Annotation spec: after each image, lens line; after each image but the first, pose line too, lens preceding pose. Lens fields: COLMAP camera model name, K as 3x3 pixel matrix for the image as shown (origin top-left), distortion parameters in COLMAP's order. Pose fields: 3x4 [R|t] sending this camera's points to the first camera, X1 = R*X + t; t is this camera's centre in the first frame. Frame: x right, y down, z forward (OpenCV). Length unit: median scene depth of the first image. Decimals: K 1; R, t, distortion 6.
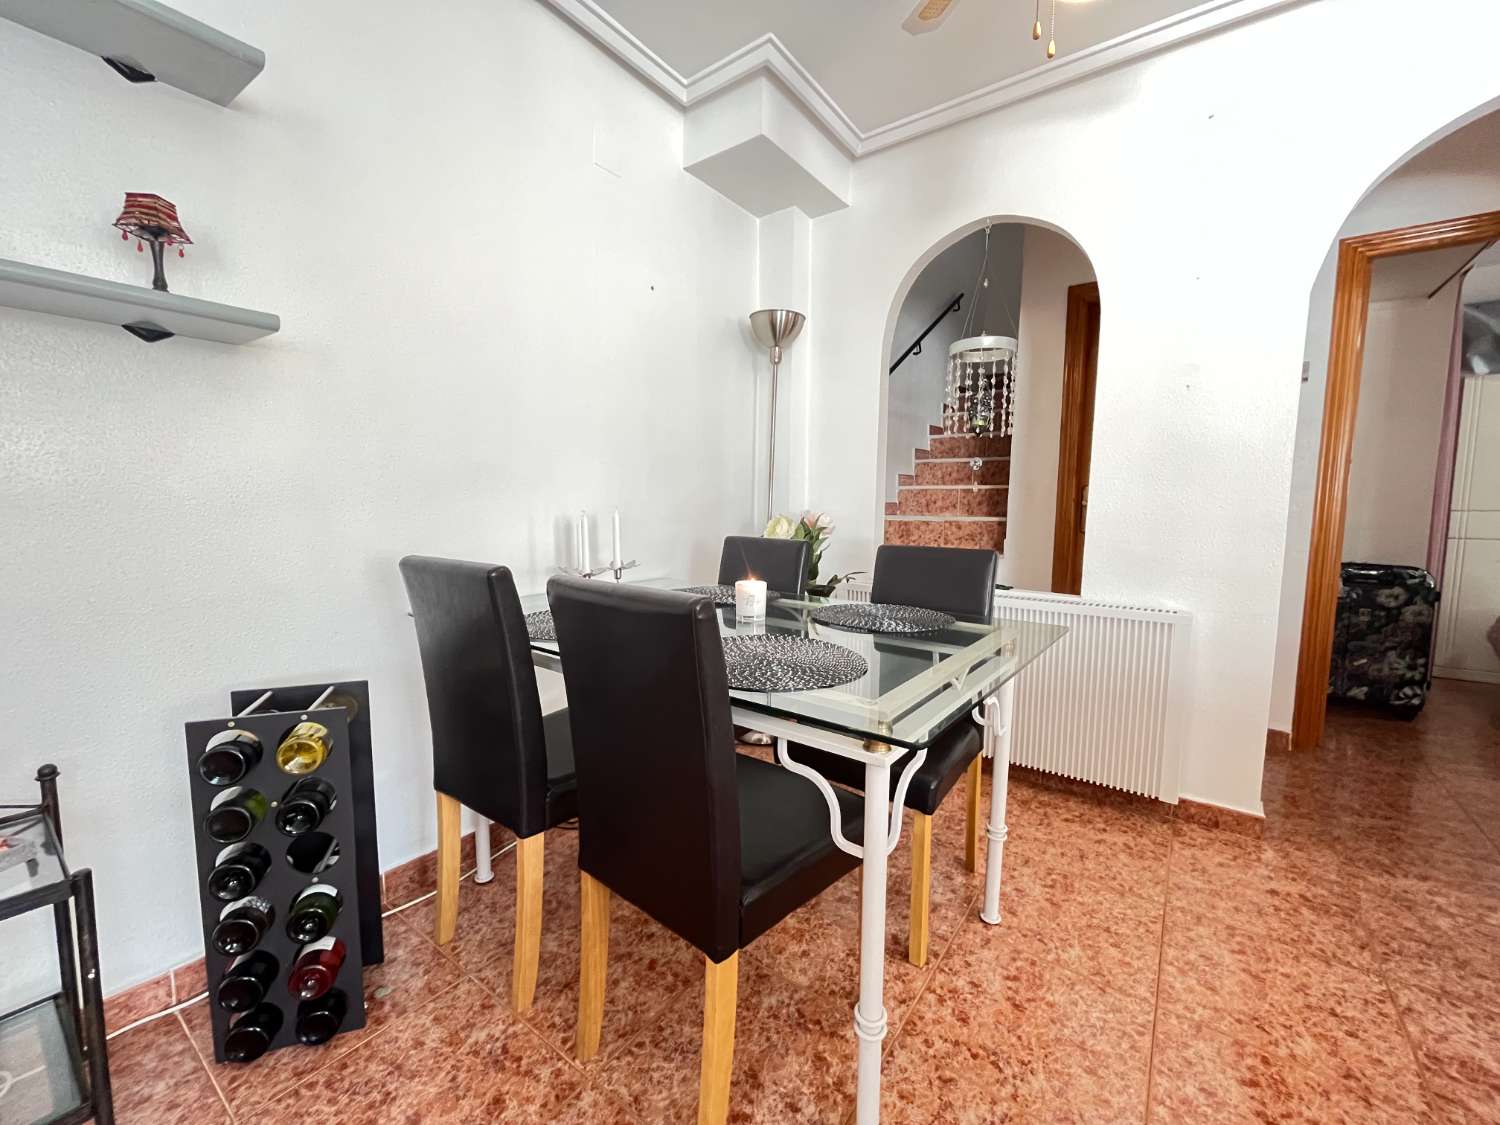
lens RADIAL K [[616.0, 0, 750.8], [0, 616.0, 560.1], [0, 0, 1]] dist [-0.000817, 0.000025]
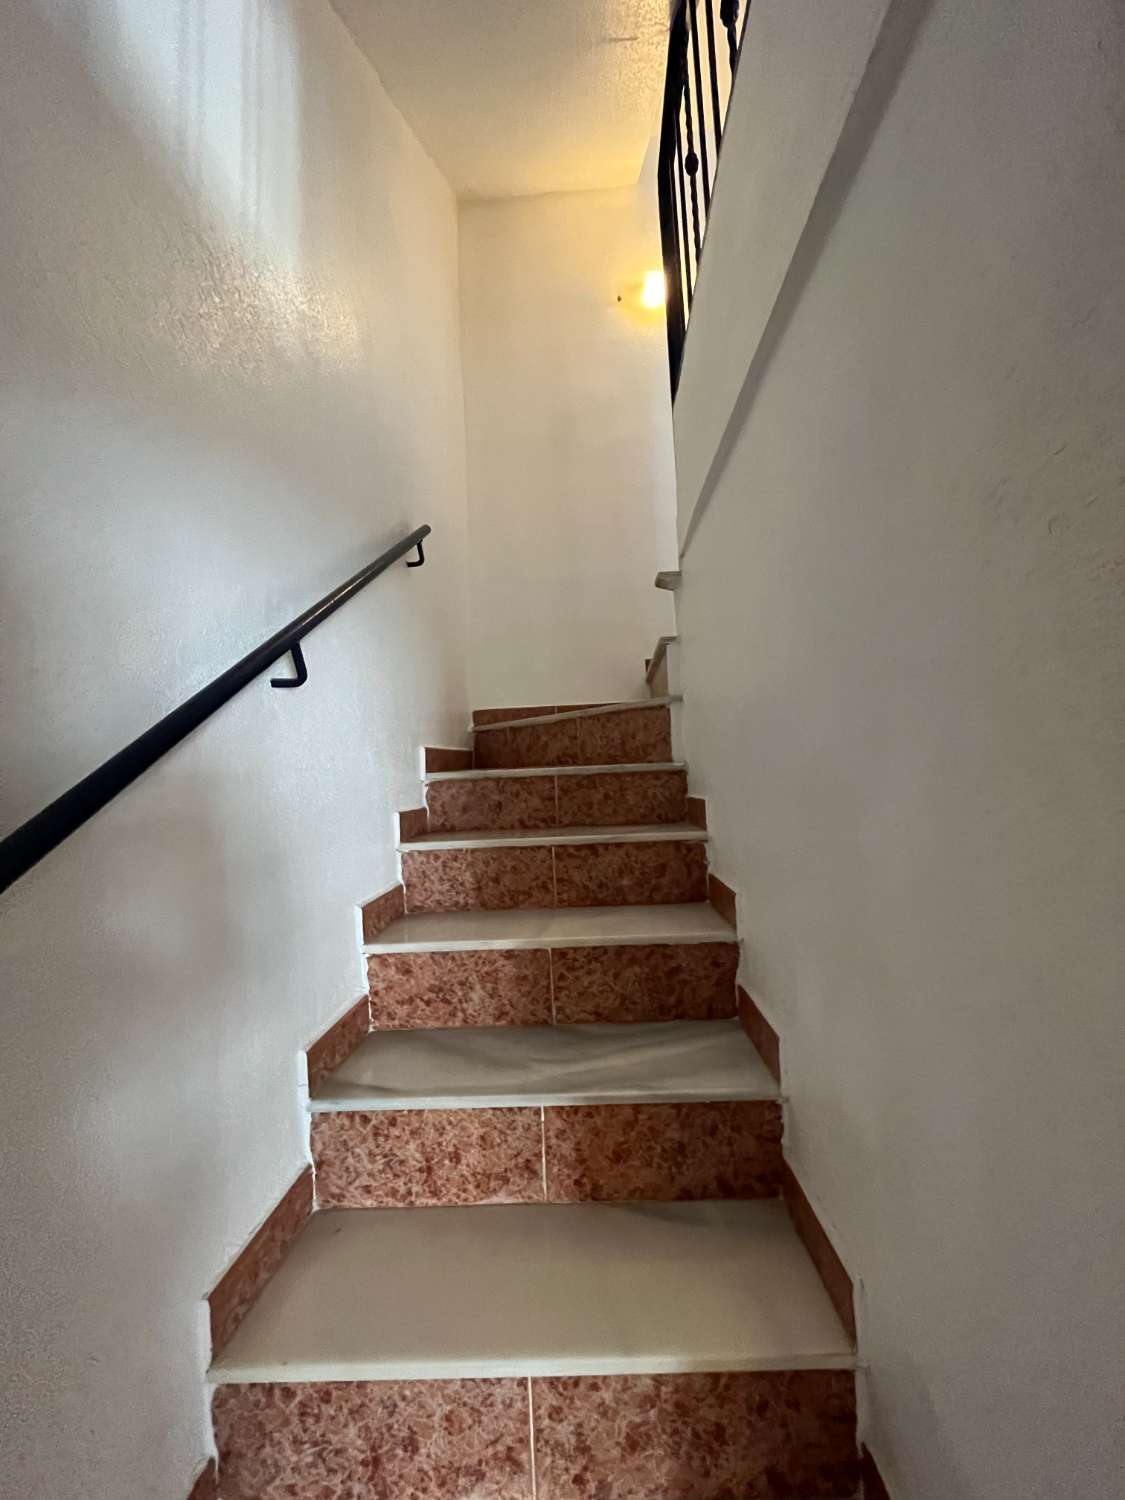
lens RADIAL K [[616.0, 0, 565.5], [0, 616.0, 750.6], [0, 0, 1]] dist [-0.000817, 0.000025]
pose [[0.833763, -0.023321, 0.551630, 0.223364], [0.107965, 0.986706, -0.121469, -0.264646], [-0.541463, 0.160833, 0.825197, 0.731875]]
